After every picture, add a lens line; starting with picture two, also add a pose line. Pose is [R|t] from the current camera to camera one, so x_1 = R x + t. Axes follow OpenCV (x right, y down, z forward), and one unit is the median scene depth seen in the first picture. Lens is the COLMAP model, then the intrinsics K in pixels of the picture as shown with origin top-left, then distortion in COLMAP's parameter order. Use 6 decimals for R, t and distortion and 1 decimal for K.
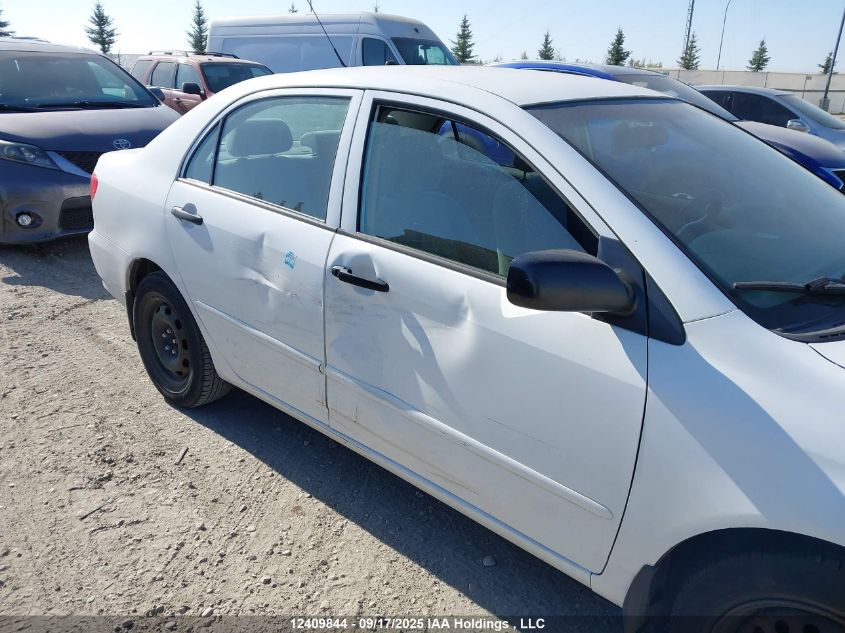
lens RADIAL K [[649.9, 0, 423.2], [0, 649.9, 321.3], [0, 0, 1]] dist [0.000535, 0.001687]
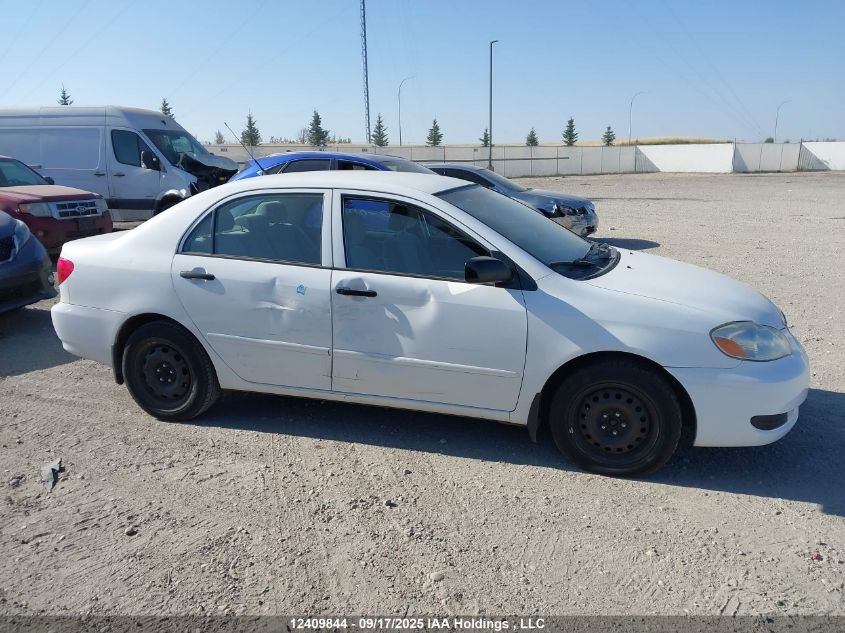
lens RADIAL K [[649.9, 0, 418.4], [0, 649.9, 318.6], [0, 0, 1]] dist [0.000535, 0.001687]
pose [[0.909380, -0.129049, 0.395441, -0.567119], [0.171941, 0.982259, -0.074854, 0.145606], [-0.378766, 0.136063, 0.915436, -0.592176]]
